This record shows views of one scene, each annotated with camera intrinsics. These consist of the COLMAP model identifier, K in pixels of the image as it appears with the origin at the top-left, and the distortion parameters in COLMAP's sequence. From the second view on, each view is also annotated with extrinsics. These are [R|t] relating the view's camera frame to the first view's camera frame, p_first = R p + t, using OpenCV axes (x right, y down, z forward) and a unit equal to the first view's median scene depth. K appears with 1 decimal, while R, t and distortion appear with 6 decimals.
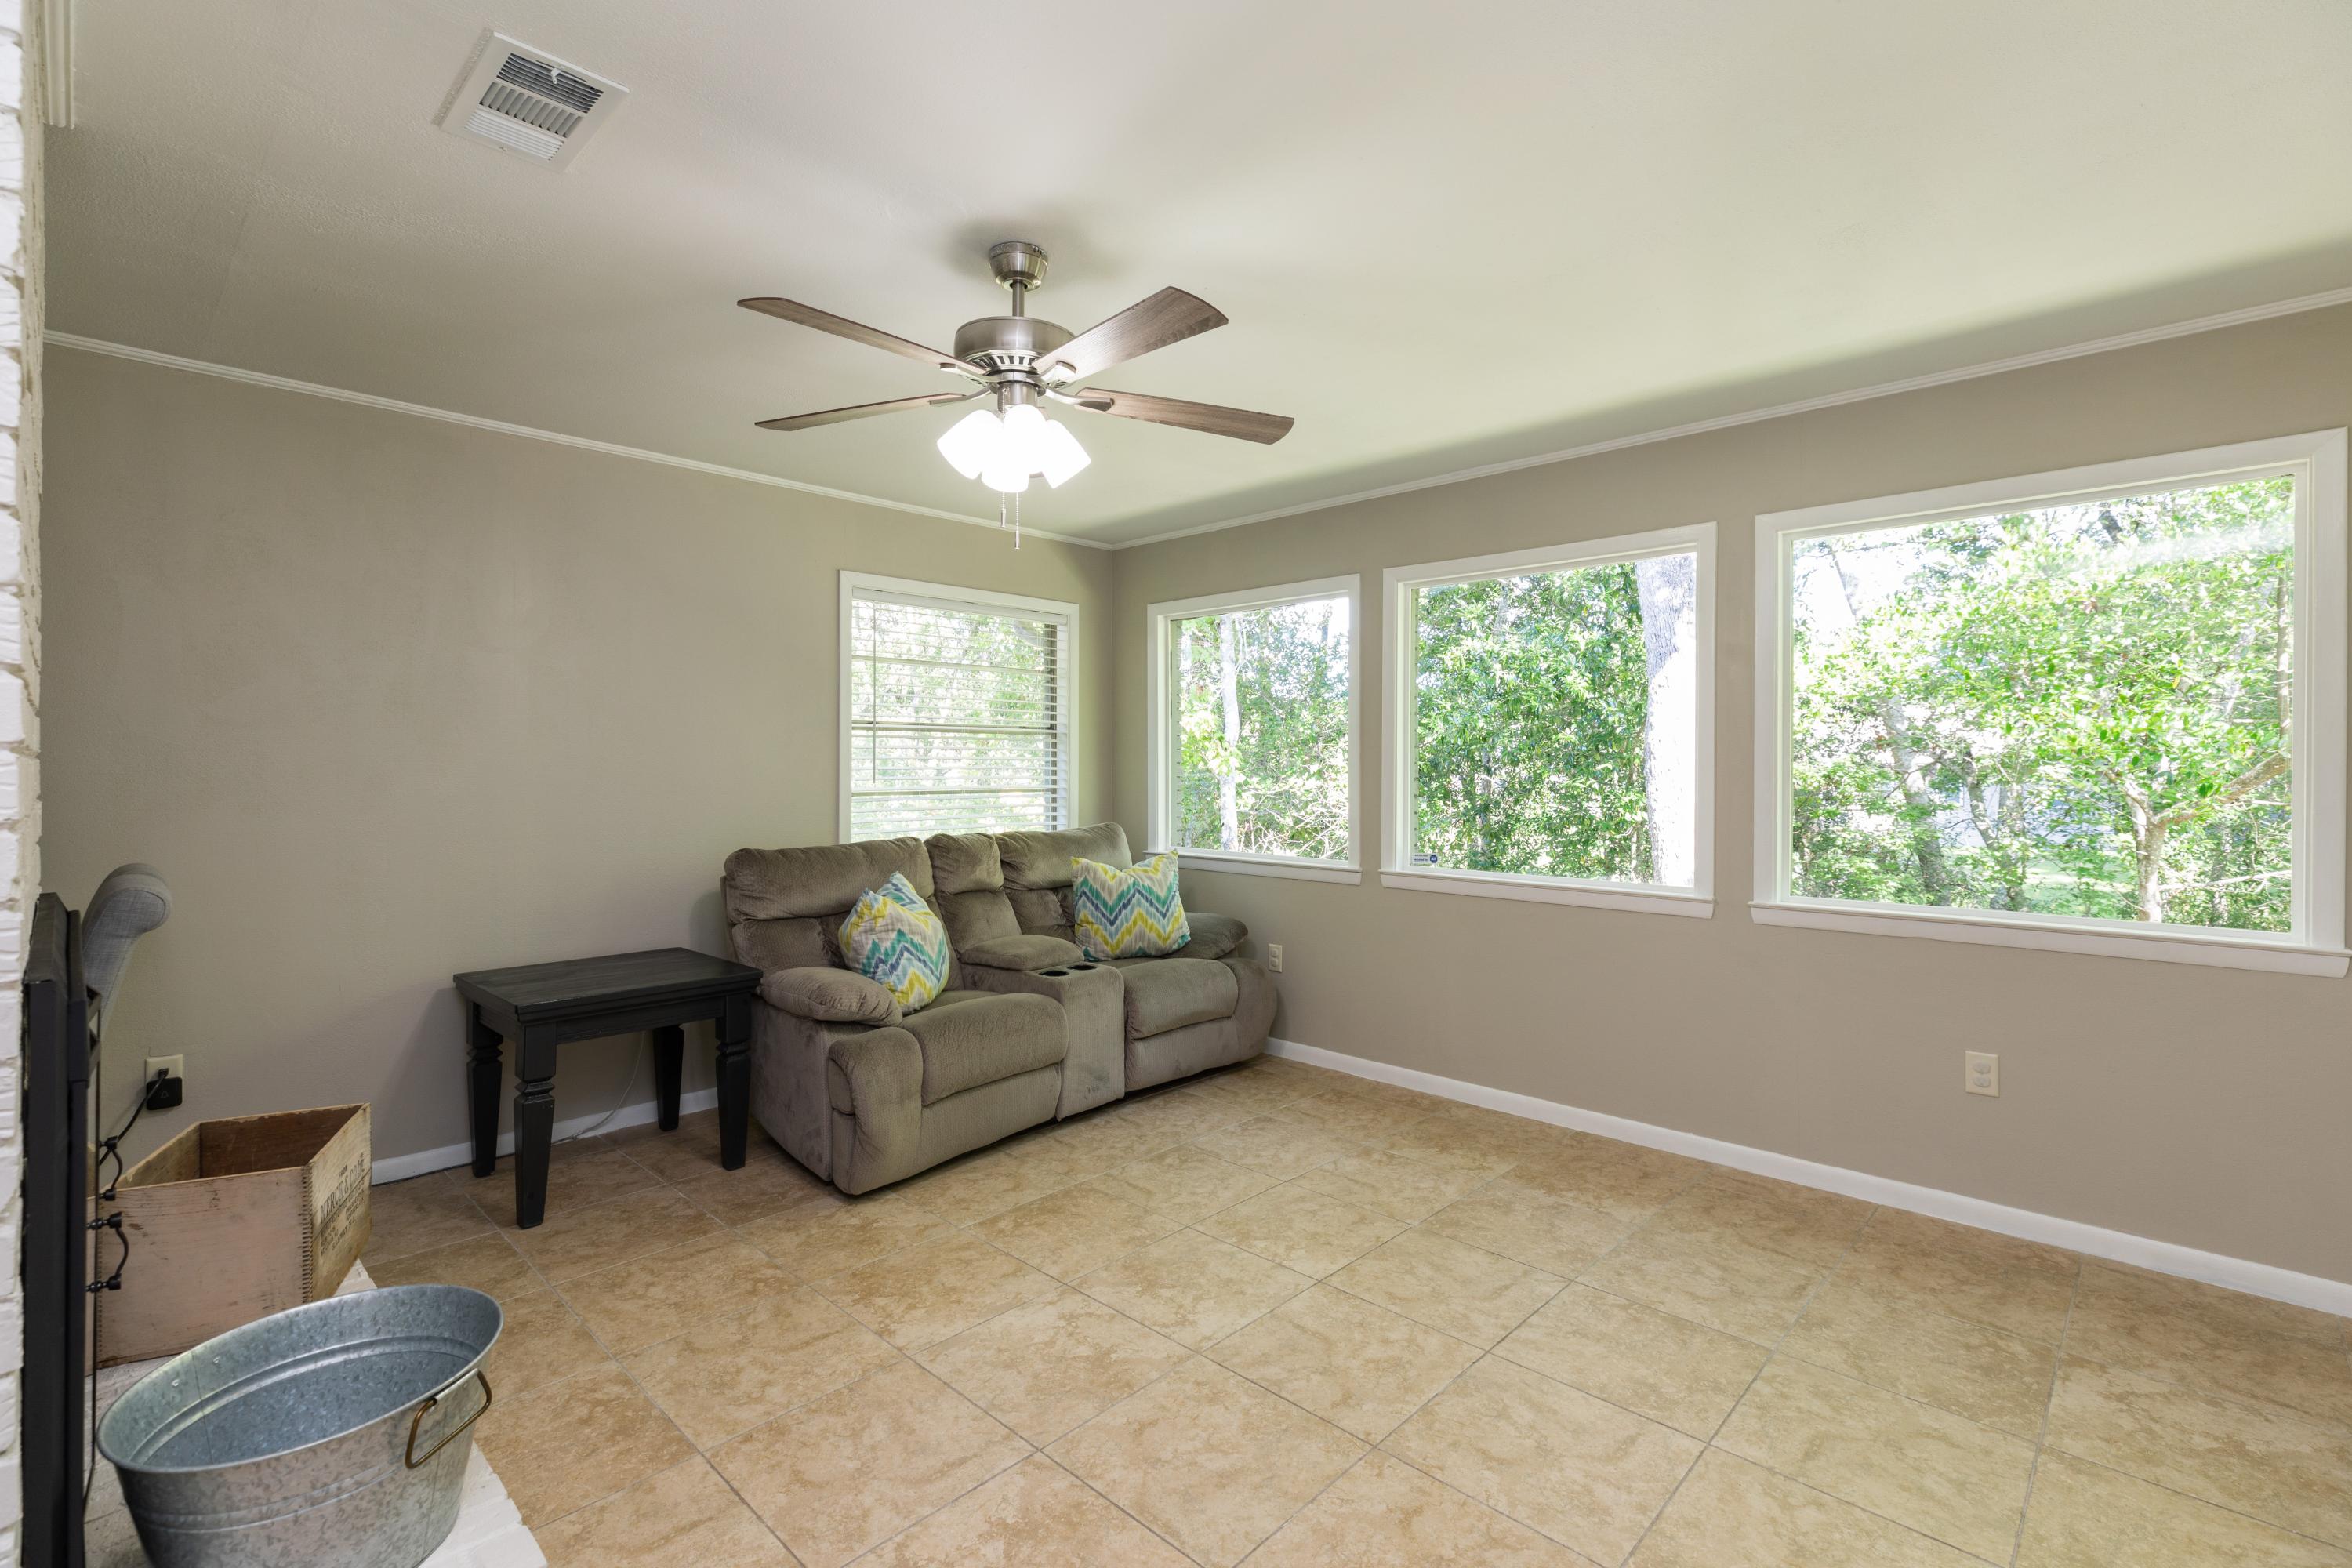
lens RADIAL K [[1059.1, 0, 1183.1], [0, 1059.1, 767.5], [0, 0, 1]] dist [-0.000021, -0.000208]
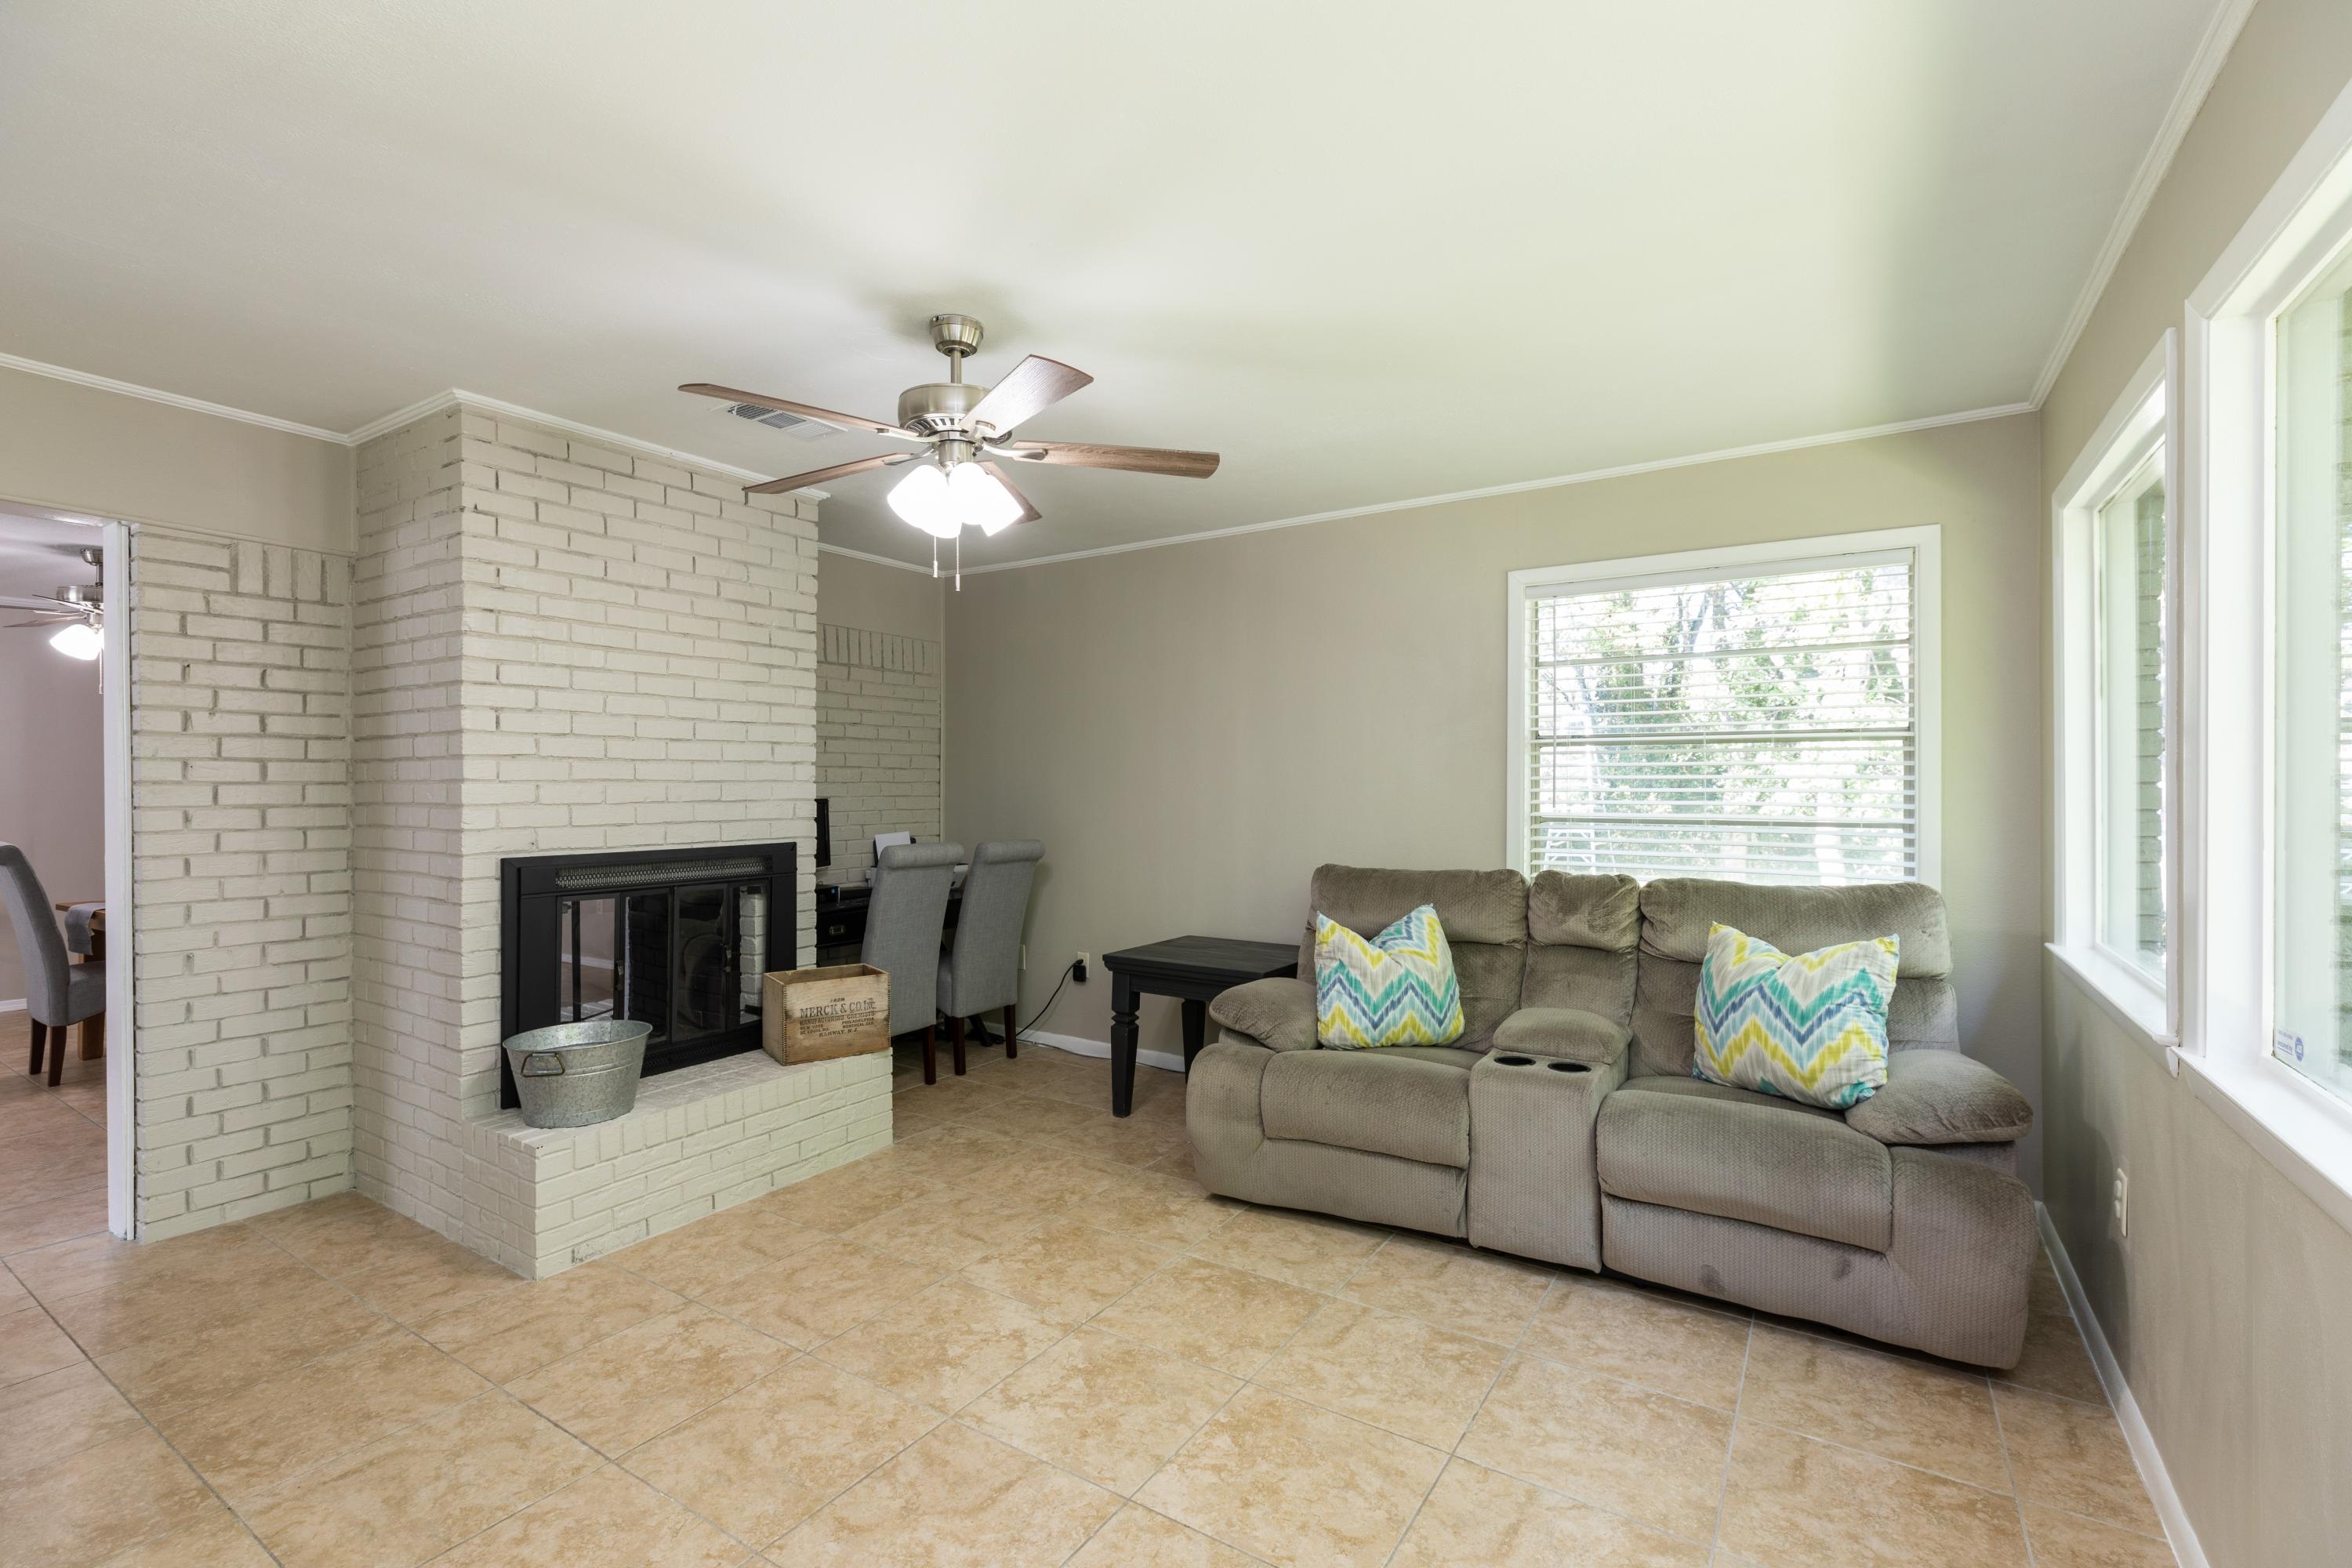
lens RADIAL K [[1059.1, 0, 1158.3], [0, 1059.1, 784.2], [0, 0, 1]] dist [-0.000021, -0.000208]
pose [[0.172335, 0.002050, -0.985036, 0.782470], [-0.003417, 0.999993, 0.001483, -0.006890], [0.985033, 0.003110, 0.172340, 0.823884]]
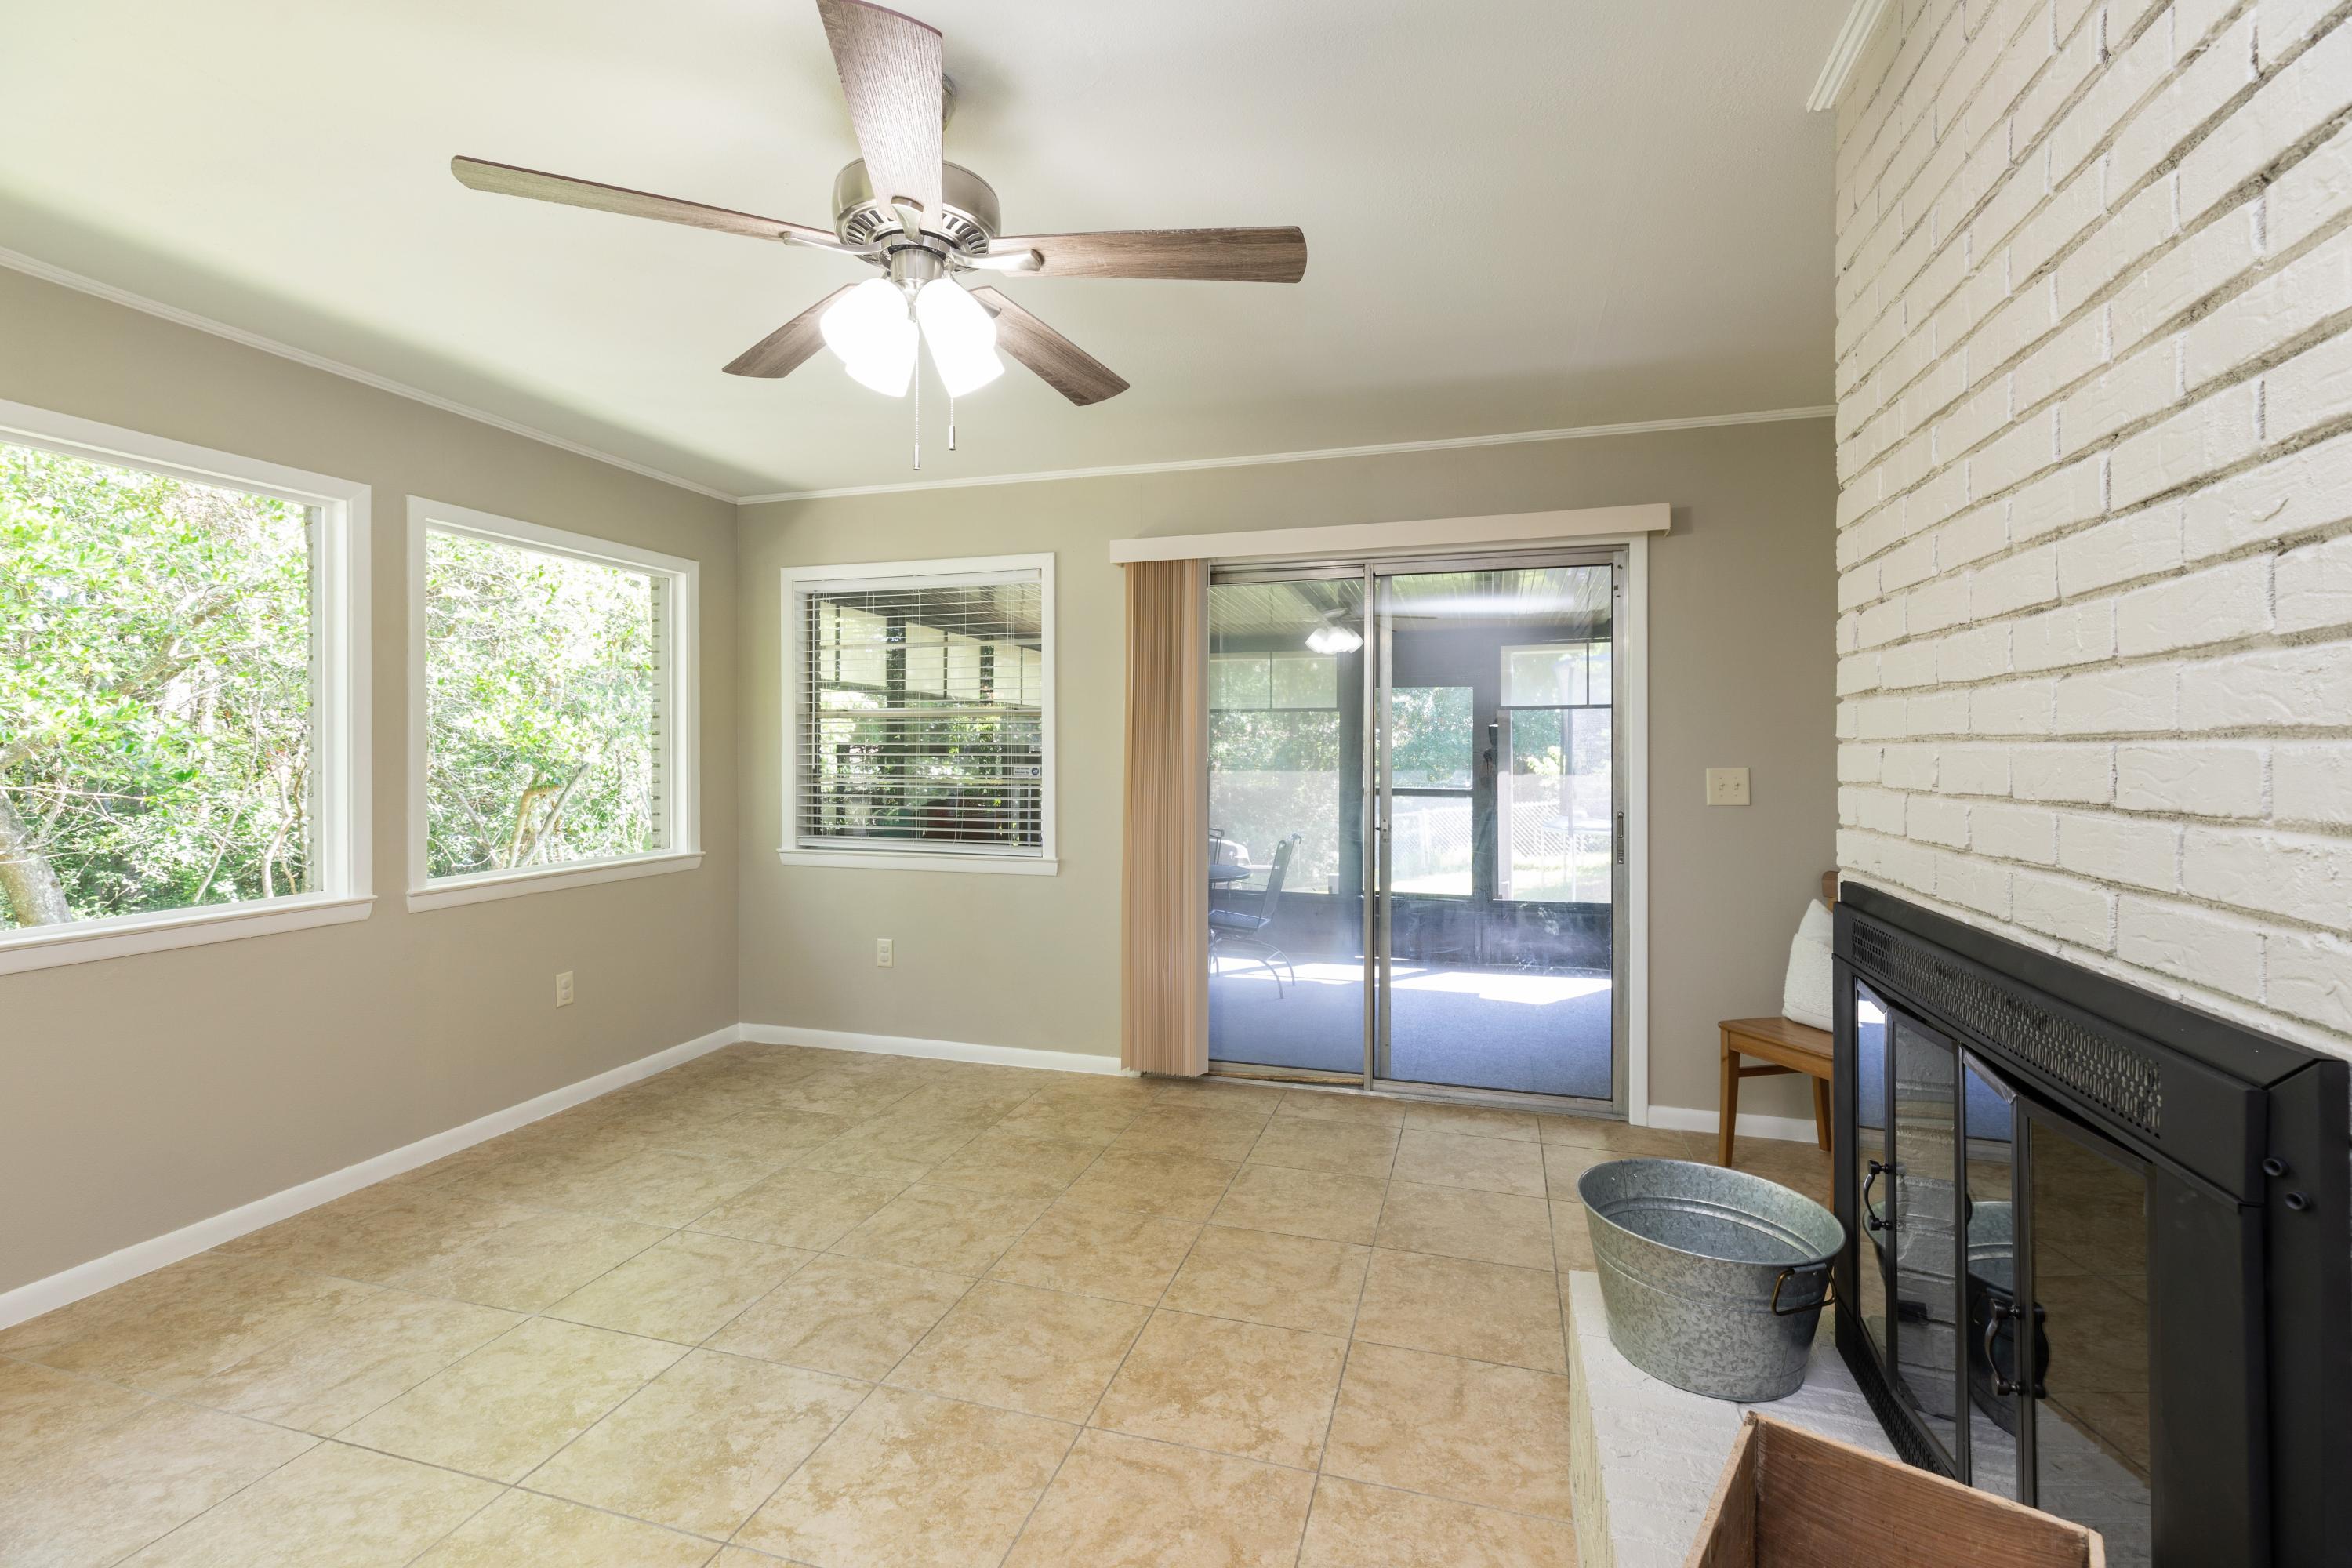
lens RADIAL K [[1059.1, 0, 1149.5], [0, 1059.1, 745.7], [0, 0, 1]] dist [-0.000021, -0.000208]
pose [[-0.432870, 0.001050, 0.901456, -0.747453], [0.004449, 0.999990, 0.000972, -0.004269], [-0.901446, 0.004432, -0.432870, 0.958269]]
